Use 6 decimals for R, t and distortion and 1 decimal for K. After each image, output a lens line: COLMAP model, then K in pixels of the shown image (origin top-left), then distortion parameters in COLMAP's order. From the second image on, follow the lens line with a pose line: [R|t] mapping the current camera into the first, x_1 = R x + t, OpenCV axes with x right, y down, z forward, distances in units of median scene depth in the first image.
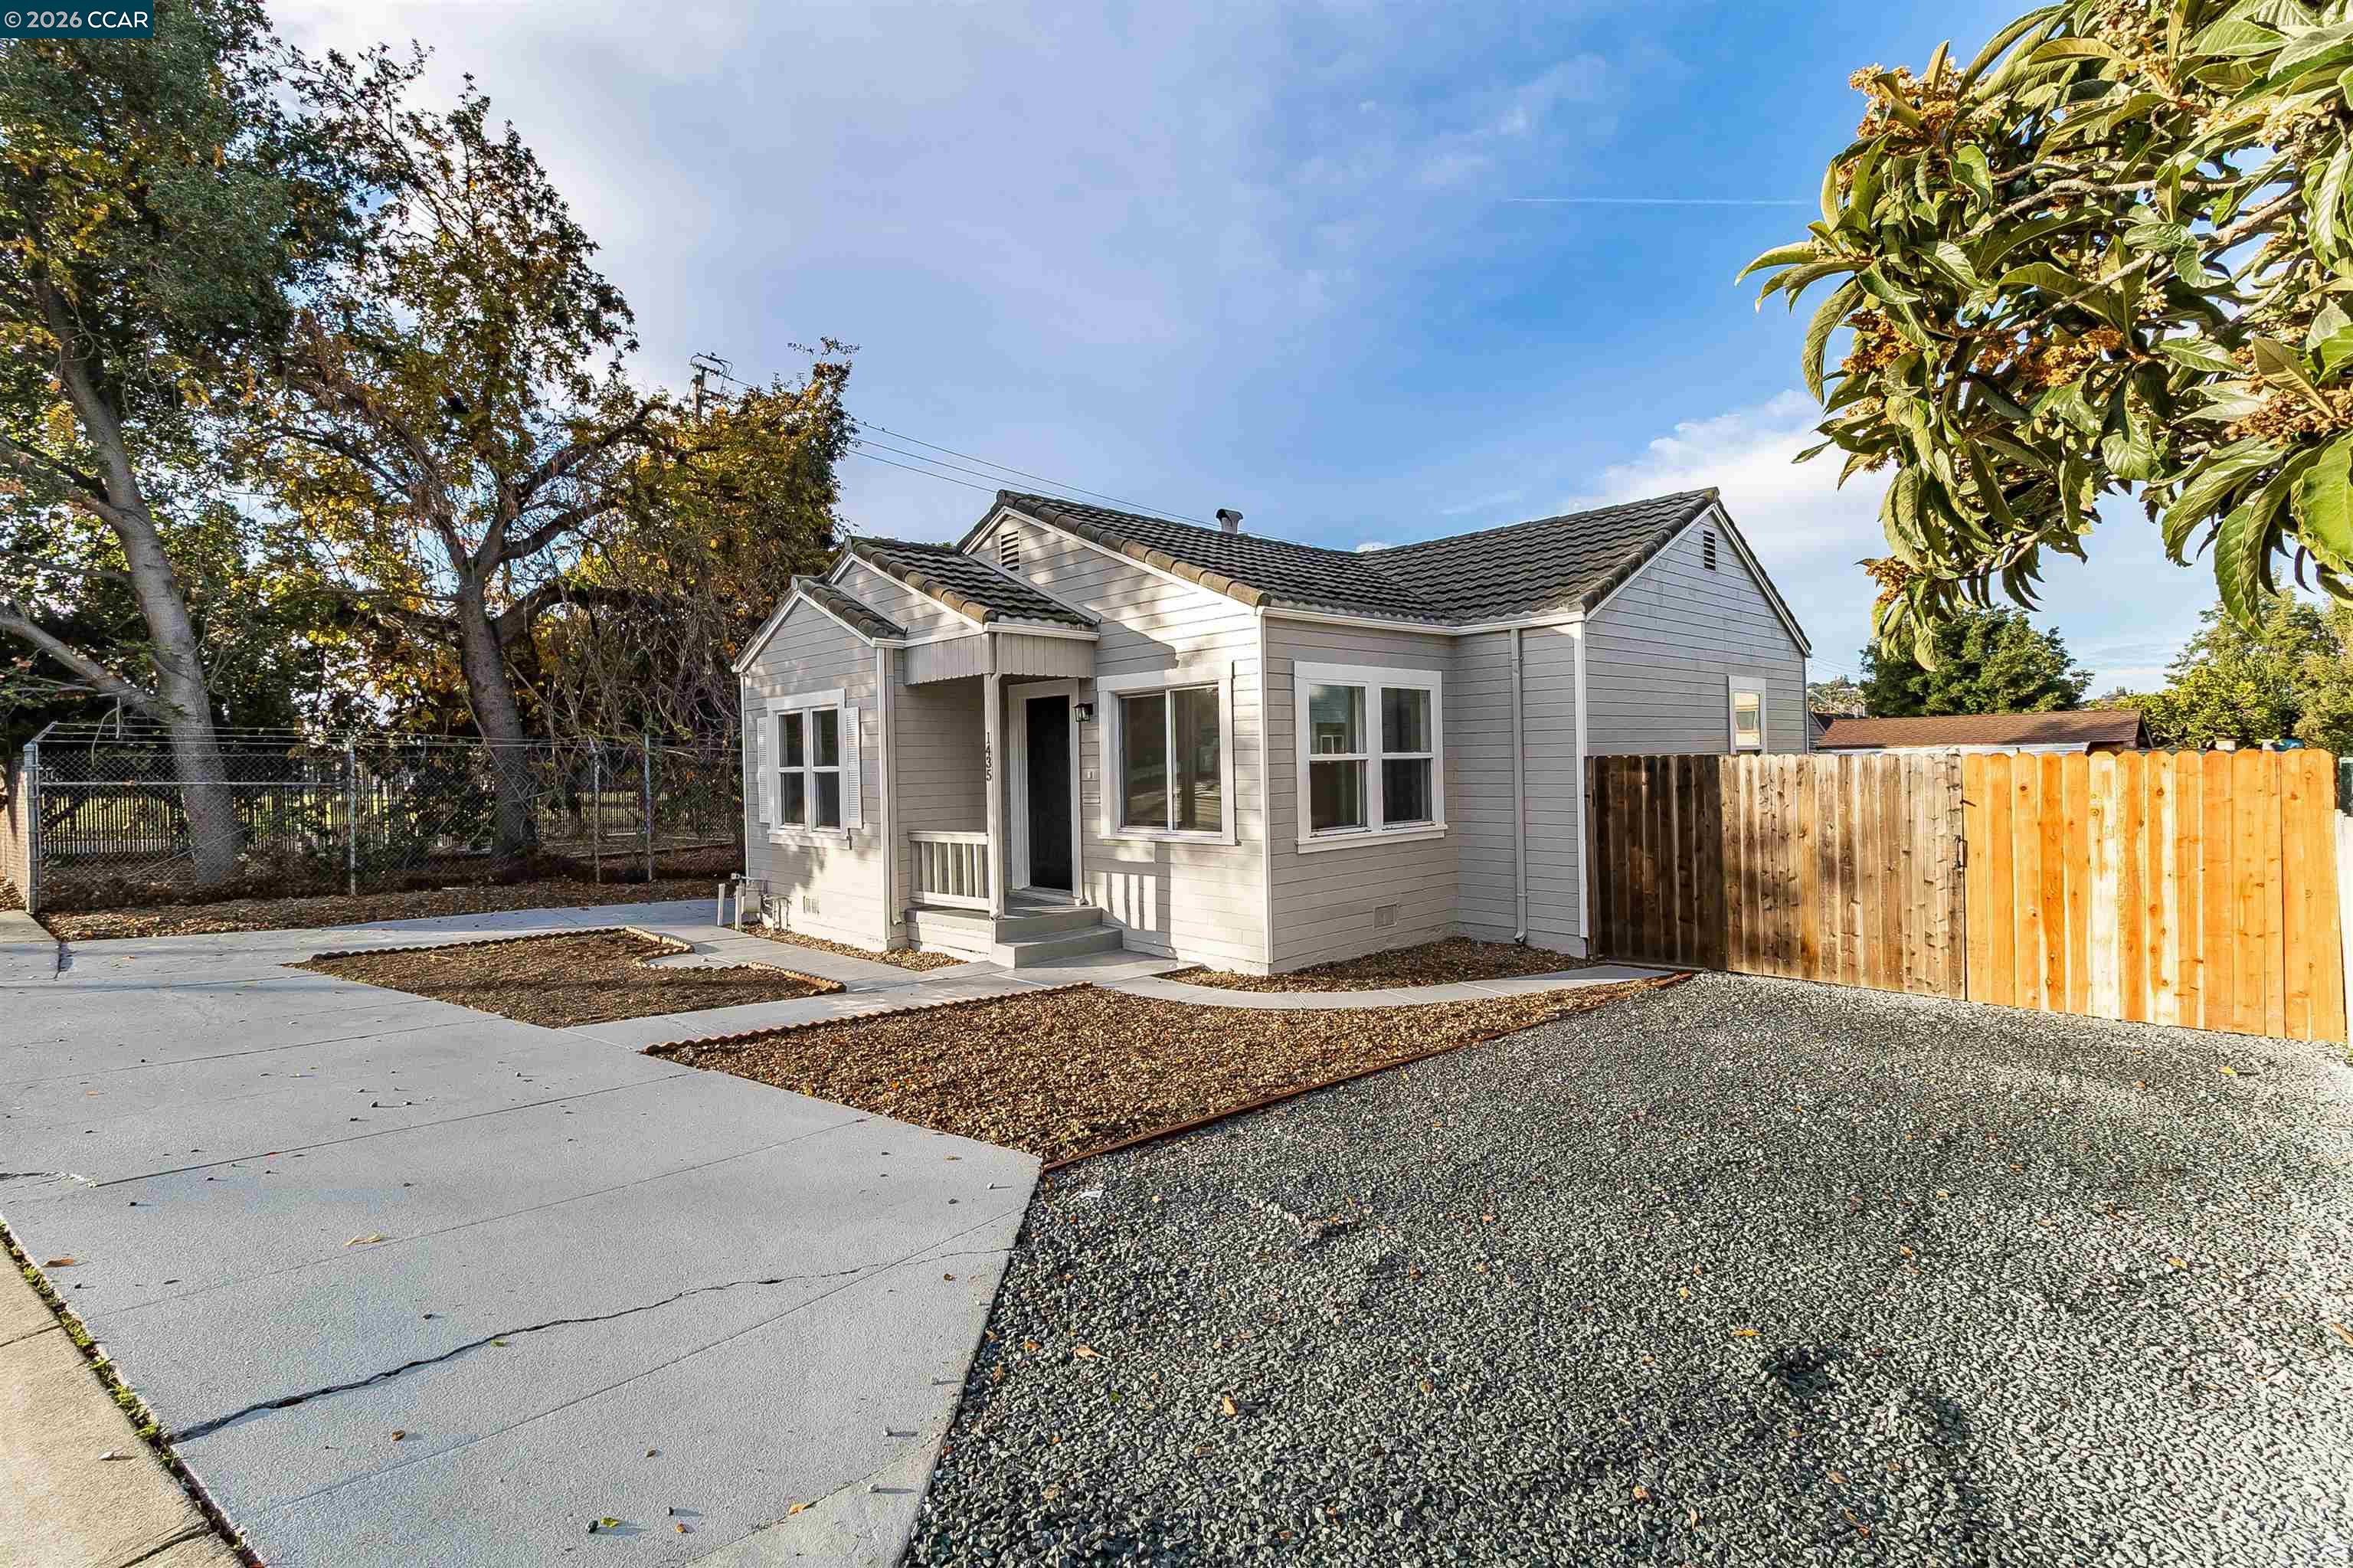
lens RADIAL K [[1095.8, 0, 1180.4], [0, 1095.8, 769.8], [0, 0, 1]] dist [0.000667, -0.005945]
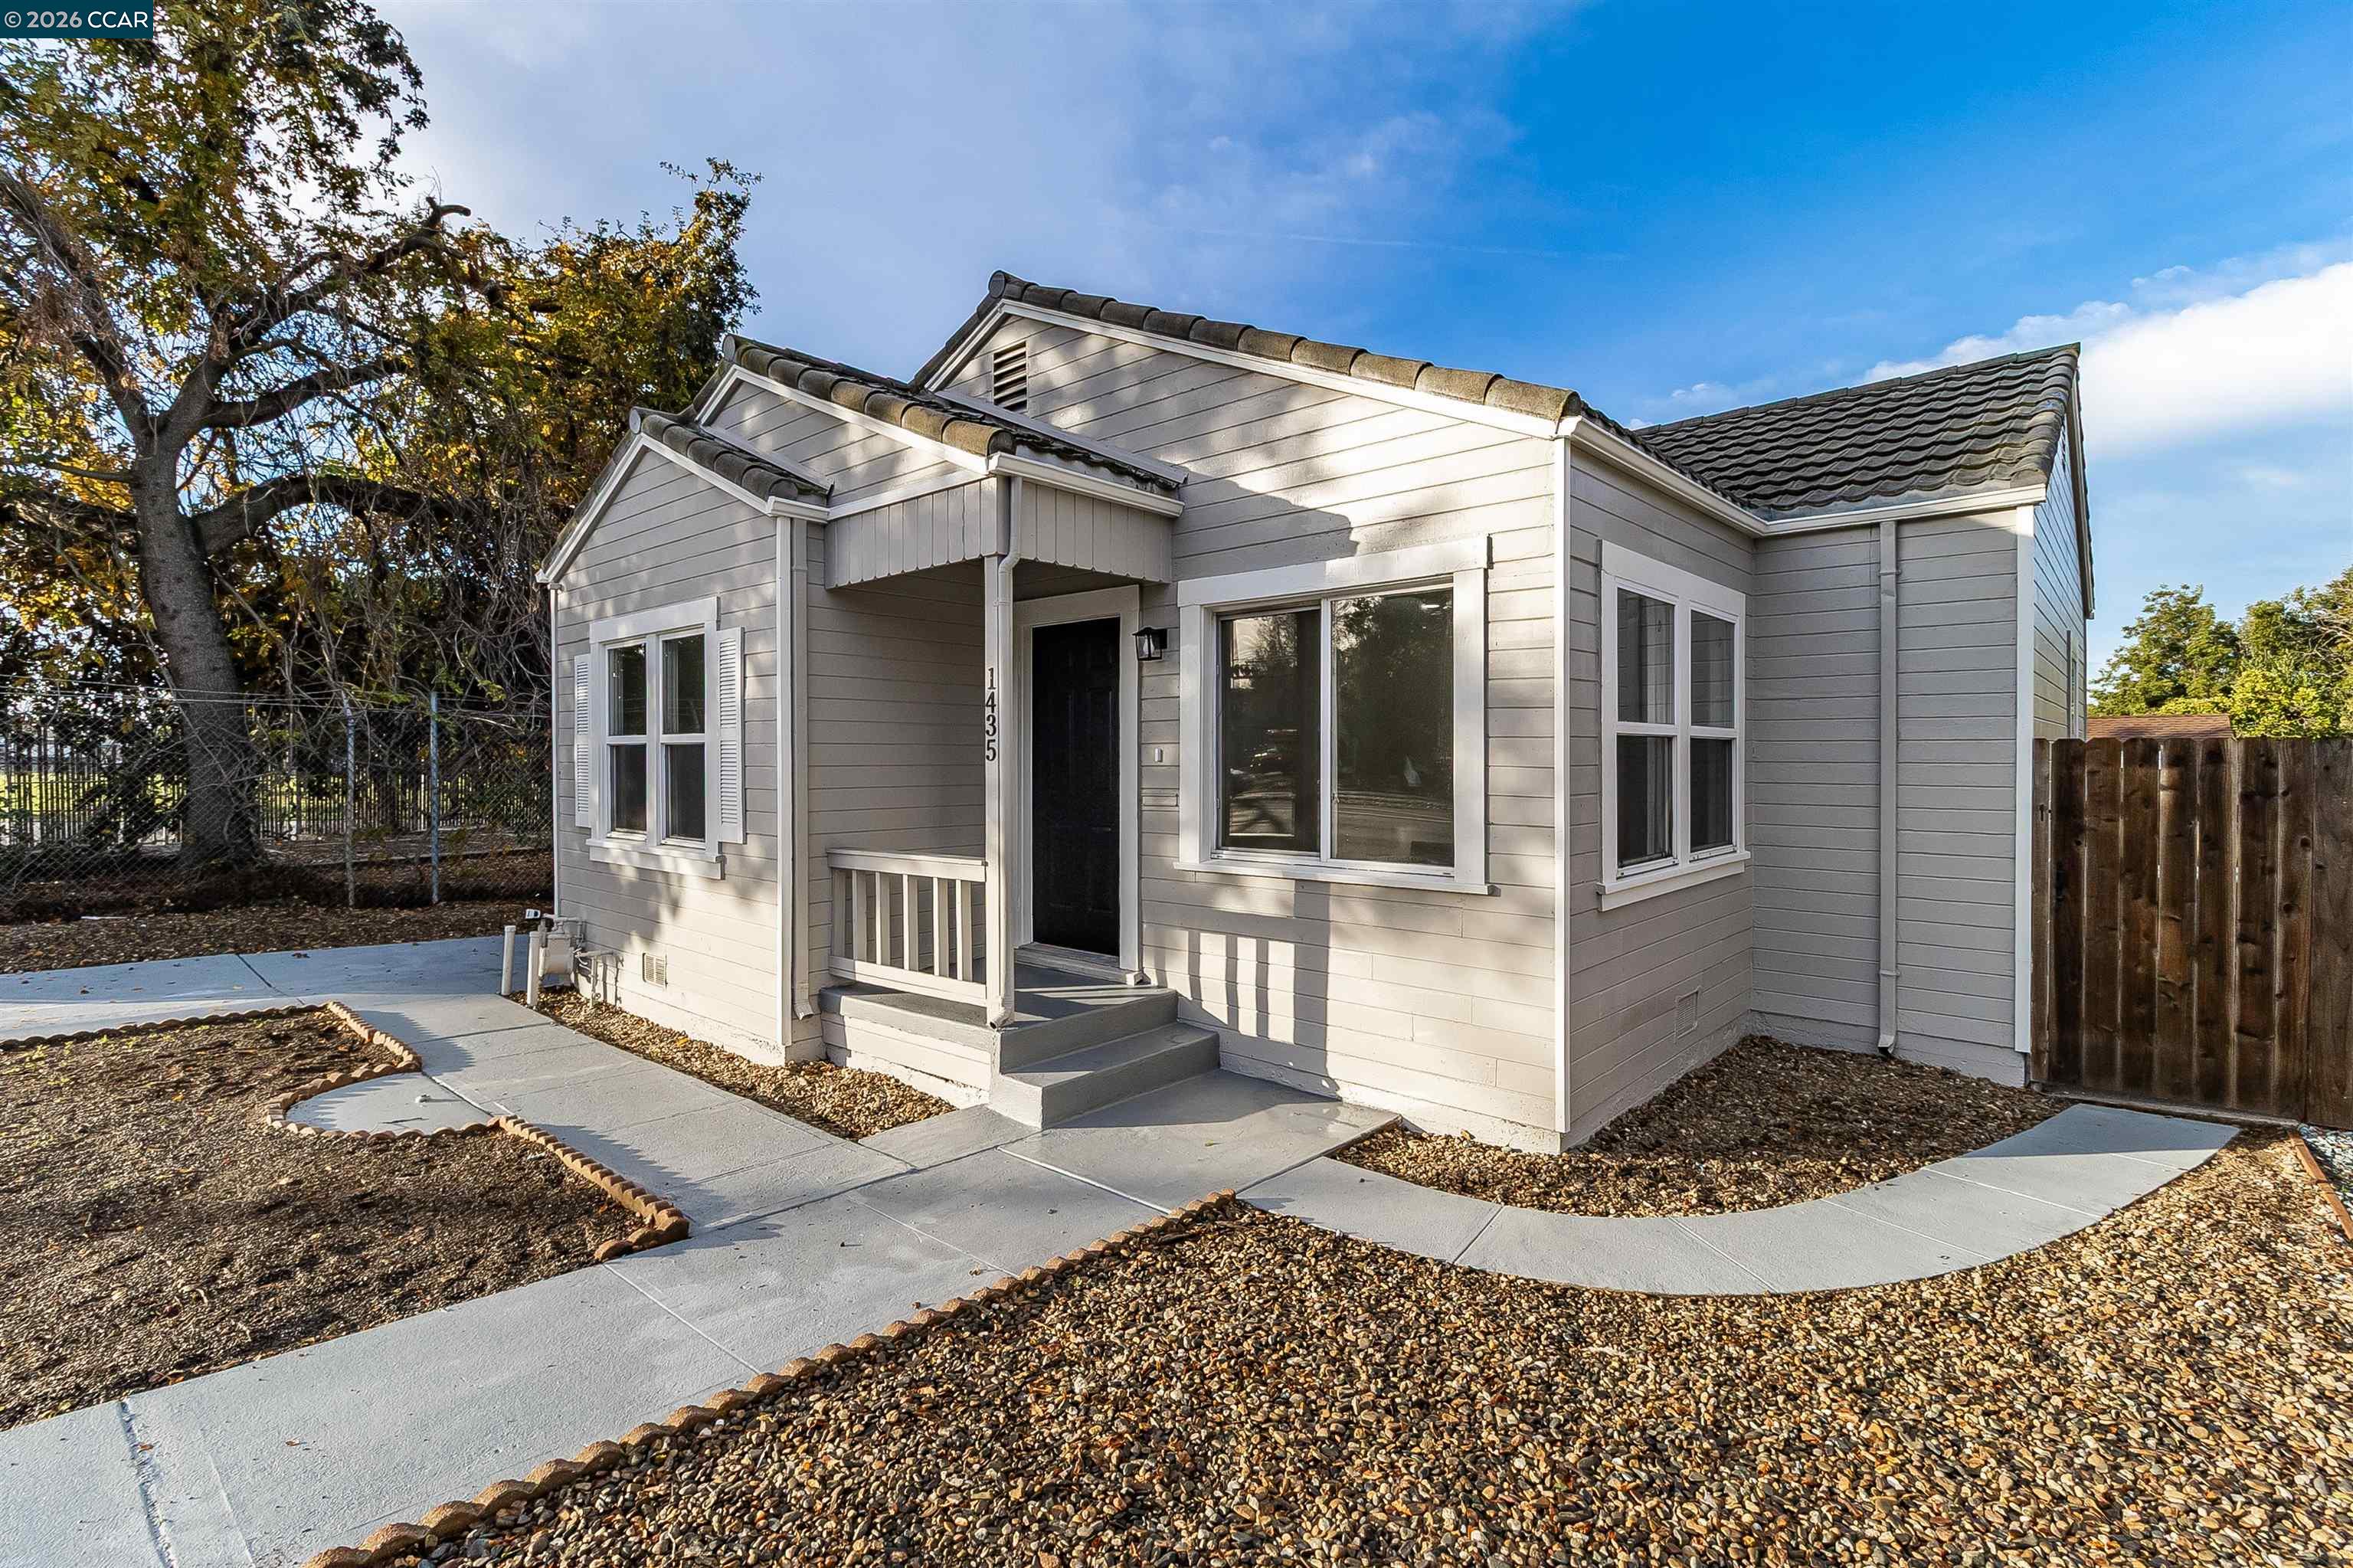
lens RADIAL K [[1095.8, 0, 1180.4], [0, 1095.8, 769.8], [0, 0, 1]] dist [0.000667, -0.005945]
pose [[0.996396, 0.018603, 0.082756, -0.117021], [-0.018811, 0.999822, 0.001736, 0.010618], [-0.082708, -0.003287, 0.996568, 0.430424]]
